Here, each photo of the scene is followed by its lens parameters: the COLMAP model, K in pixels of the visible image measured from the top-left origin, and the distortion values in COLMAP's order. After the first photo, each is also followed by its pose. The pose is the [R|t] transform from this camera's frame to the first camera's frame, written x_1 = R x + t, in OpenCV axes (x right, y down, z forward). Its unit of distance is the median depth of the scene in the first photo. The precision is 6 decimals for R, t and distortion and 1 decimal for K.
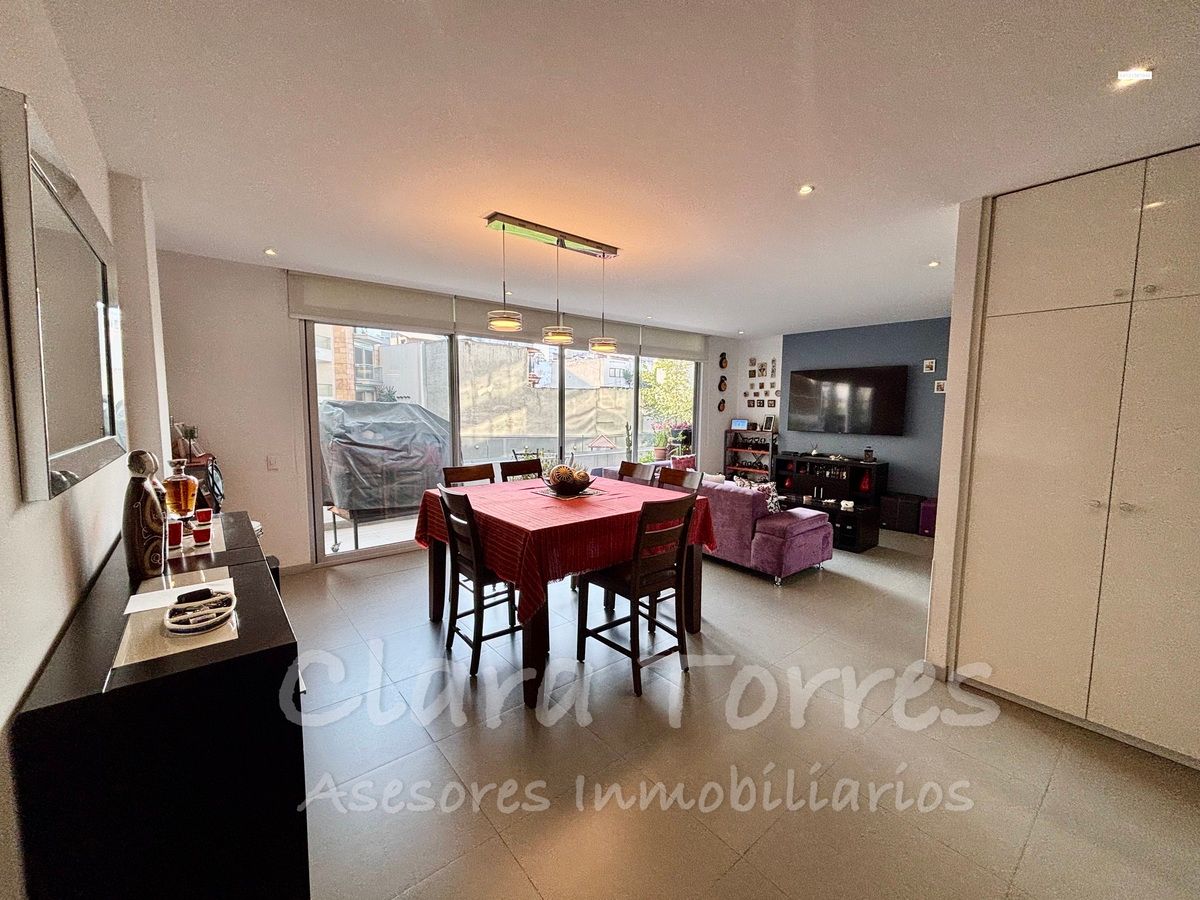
lens RADIAL K [[482.3, 0, 599.6], [0, 482.3, 449.6], [0, 0, 1]] dist [0.008814, -0.001078]
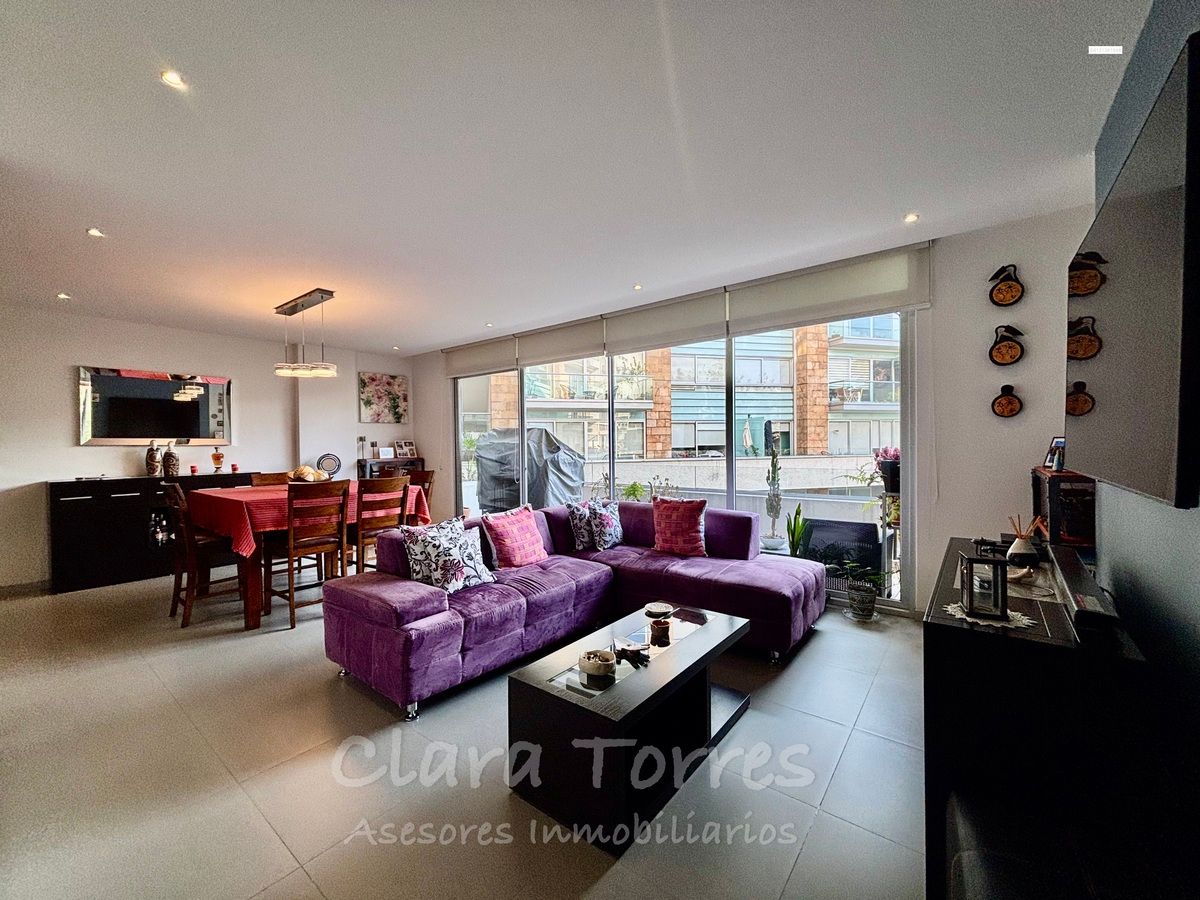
lens RADIAL K [[482.3, 0, 599.2], [0, 482.3, 450.4], [0, 0, 1]] dist [0.008814, -0.001078]
pose [[0.221460, 0.004094, -0.975161, 0.577358], [-0.077574, 0.996896, -0.013431, -0.022990], [0.972079, 0.078621, 0.221090, 0.618008]]
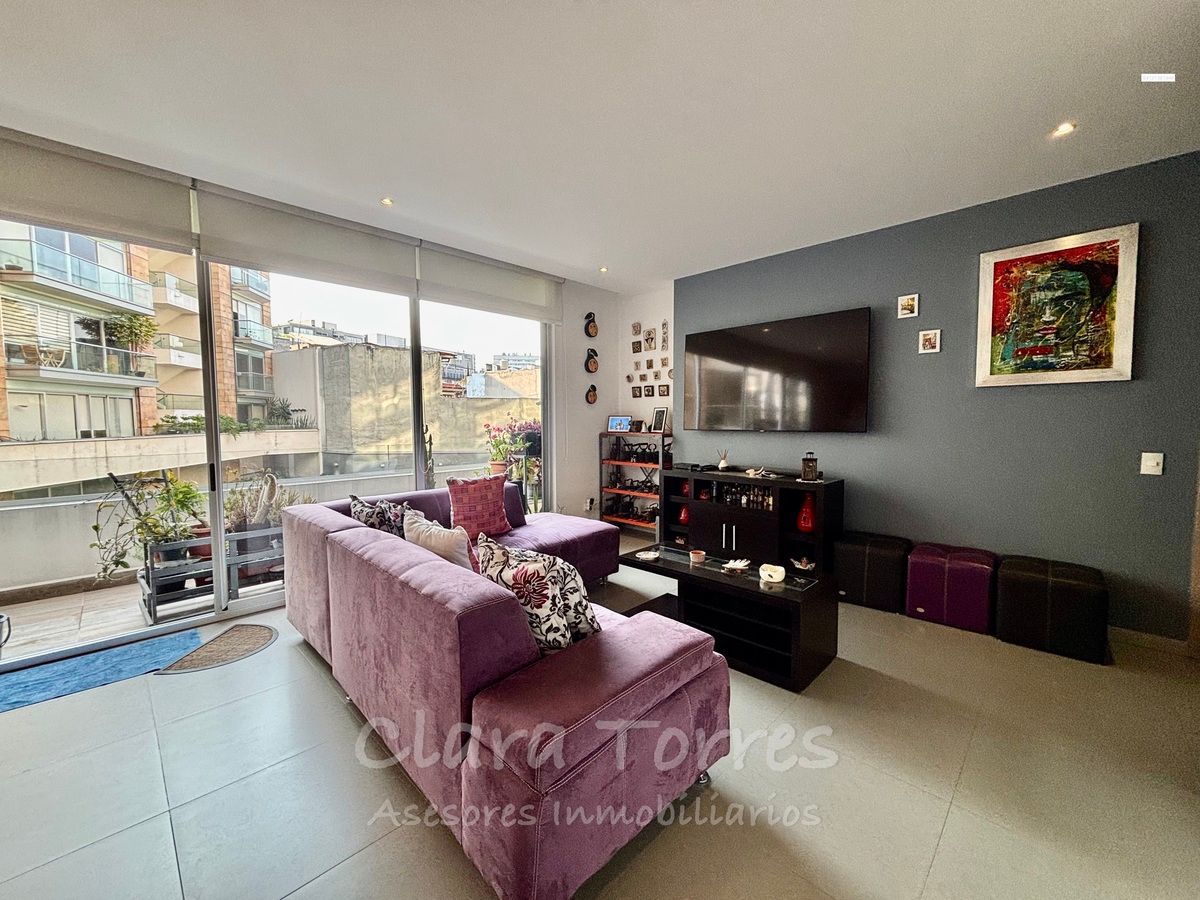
lens RADIAL K [[482.3, 0, 597.7], [0, 482.3, 452.8], [0, 0, 1]] dist [0.008814, -0.001078]
pose [[0.994401, -0.017927, 0.104143, 0.199151], [0.020560, 0.999494, -0.024262, 0.002536], [-0.103656, 0.026268, 0.994266, 0.367567]]
